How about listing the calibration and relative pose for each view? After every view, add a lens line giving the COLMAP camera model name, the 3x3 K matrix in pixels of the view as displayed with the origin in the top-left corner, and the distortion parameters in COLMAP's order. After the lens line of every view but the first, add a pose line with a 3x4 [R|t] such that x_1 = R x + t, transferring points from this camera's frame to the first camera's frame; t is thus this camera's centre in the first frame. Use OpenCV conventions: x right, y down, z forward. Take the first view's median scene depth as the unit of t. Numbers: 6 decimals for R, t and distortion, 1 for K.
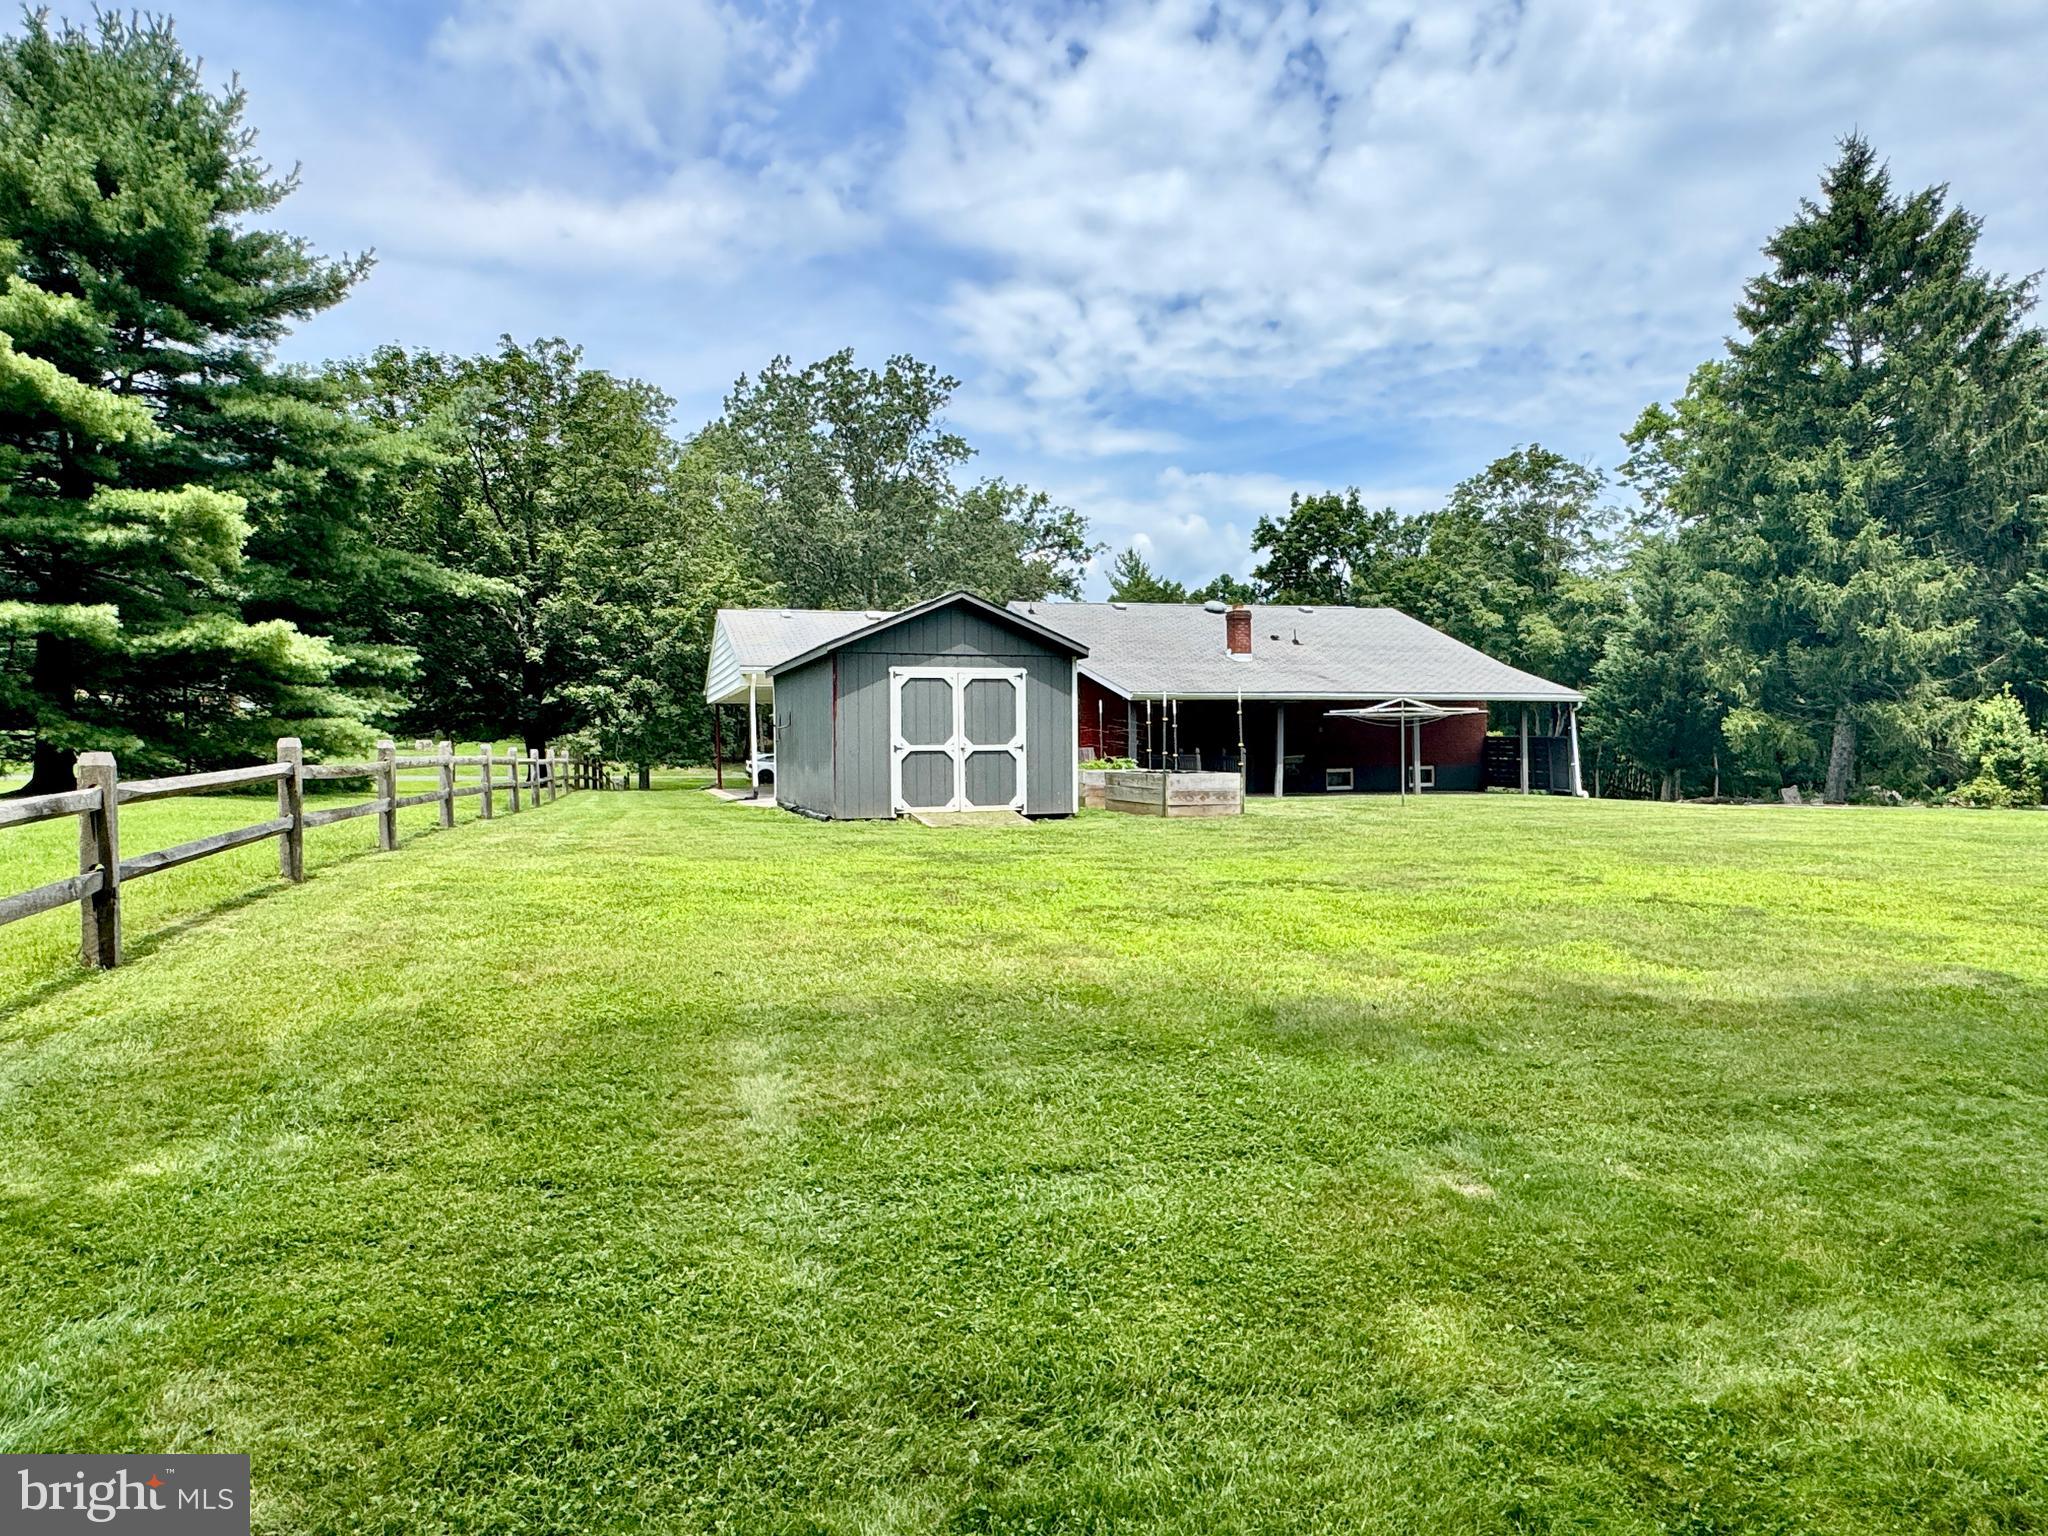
lens RADIAL K [[1251.5, 0, 1023.1], [0, 1251.5, 780.4], [0, 0, 1]] dist [-0.001232, -0.003039]
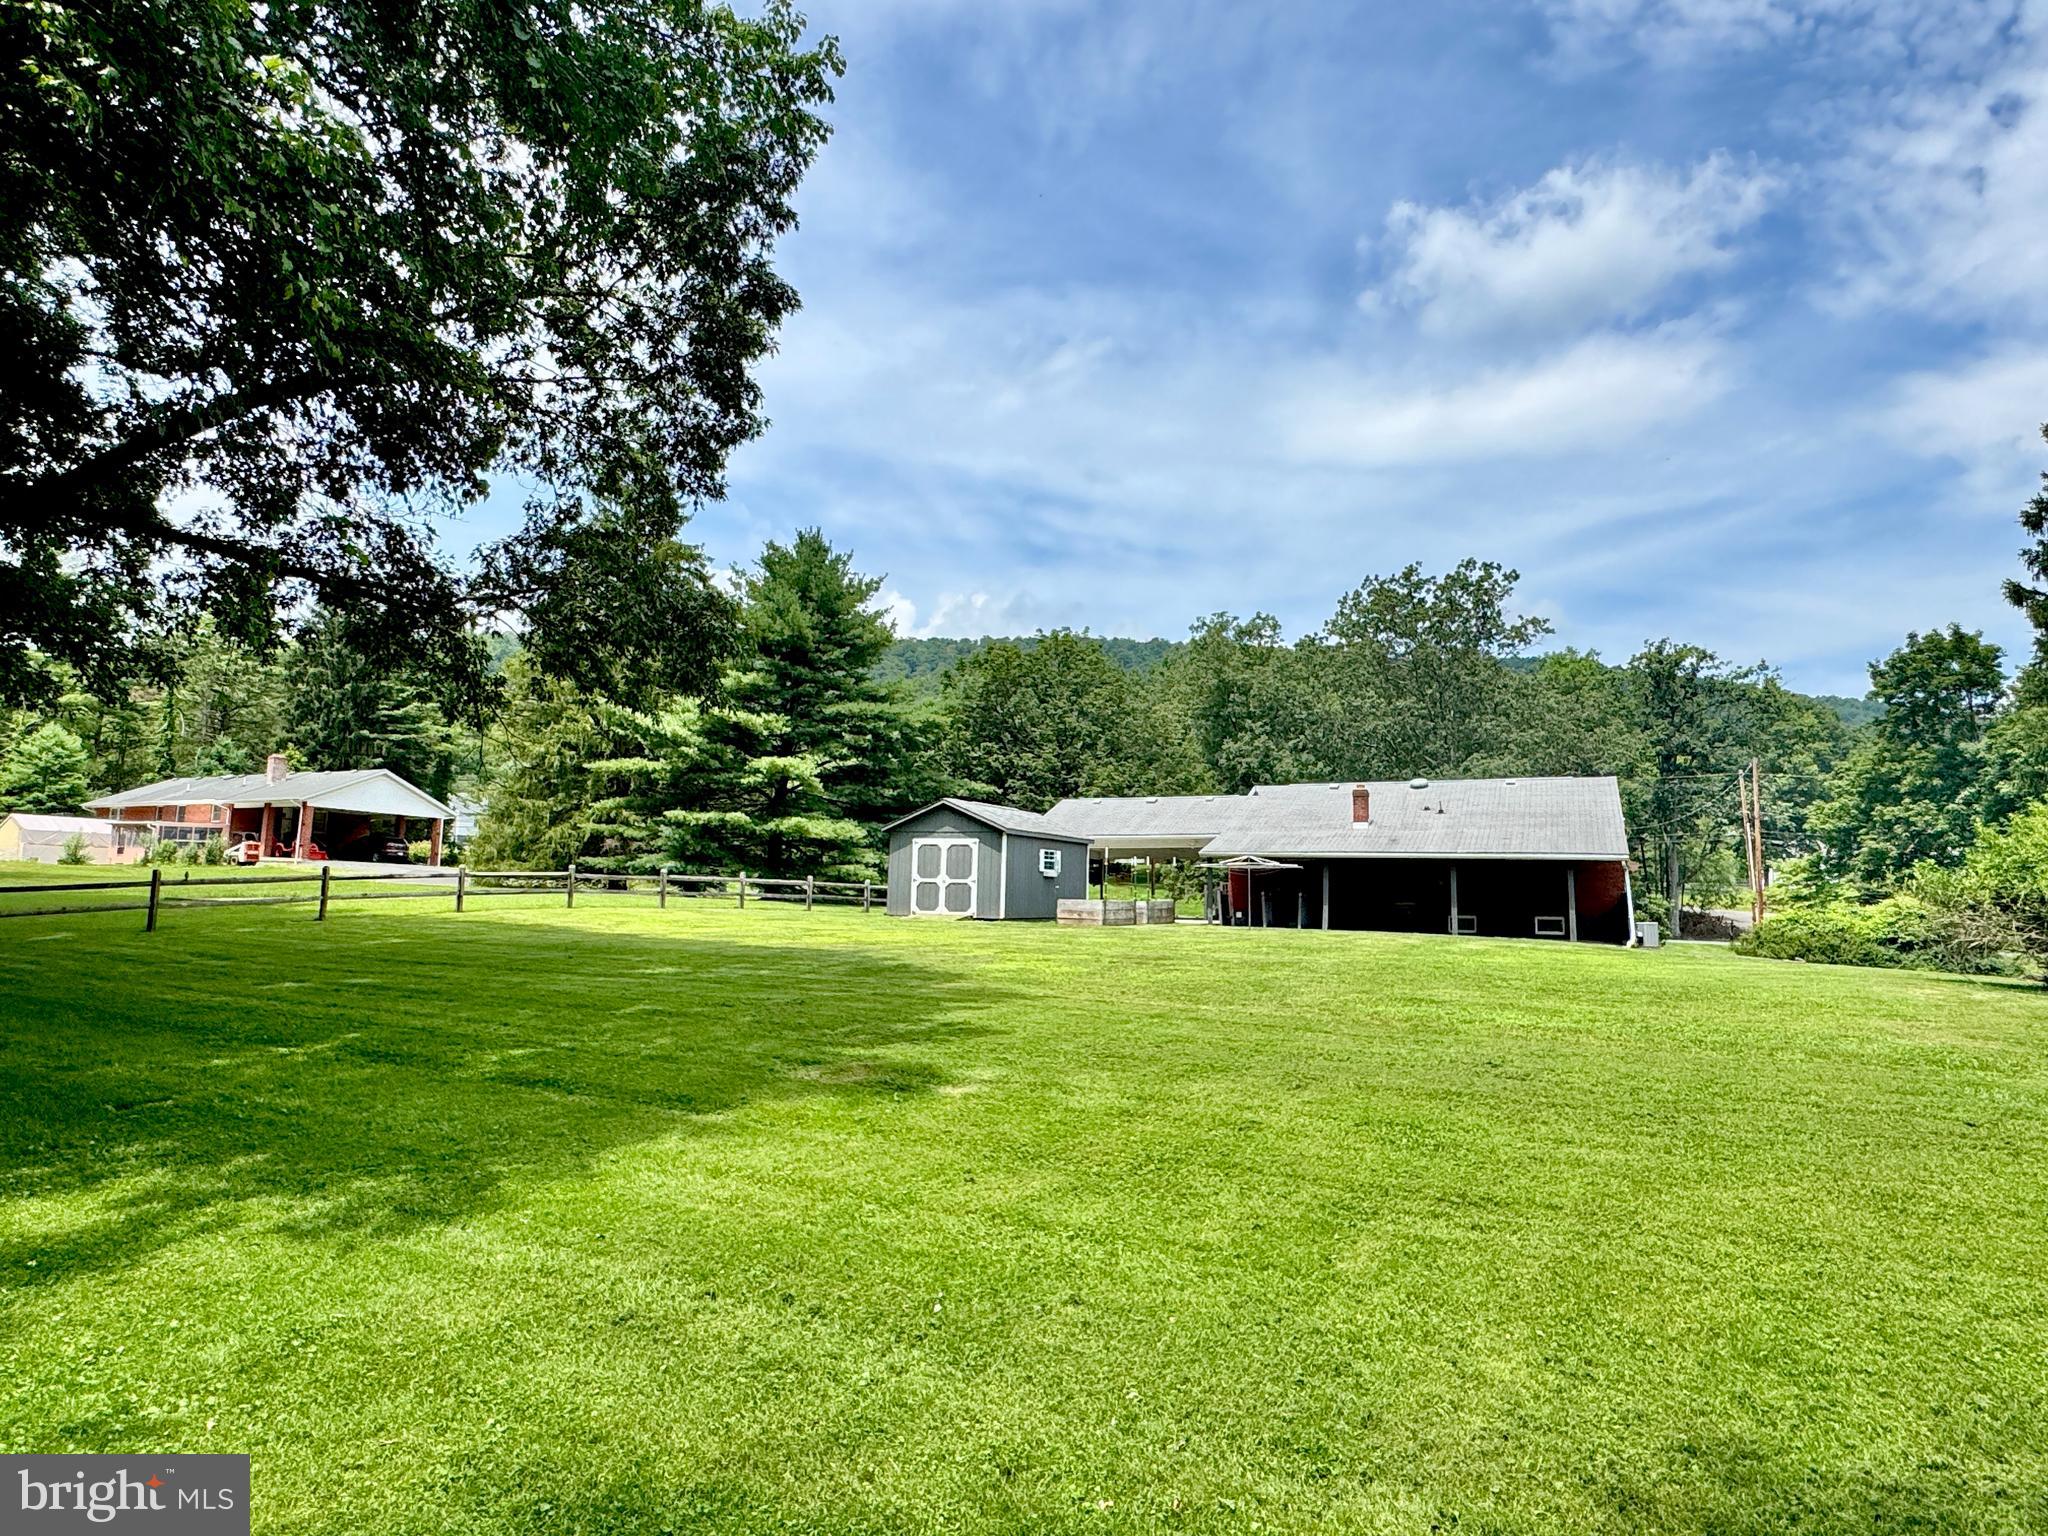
lens RADIAL K [[1251.5, 0, 1026.0], [0, 1251.5, 760.0], [0, 0, 1]] dist [-0.001232, -0.003039]
pose [[0.732760, -0.047982, -0.678793, 1.073819], [-0.048523, 0.991288, -0.122452, 0.015185], [0.678755, 0.122664, 0.724048, -0.259246]]
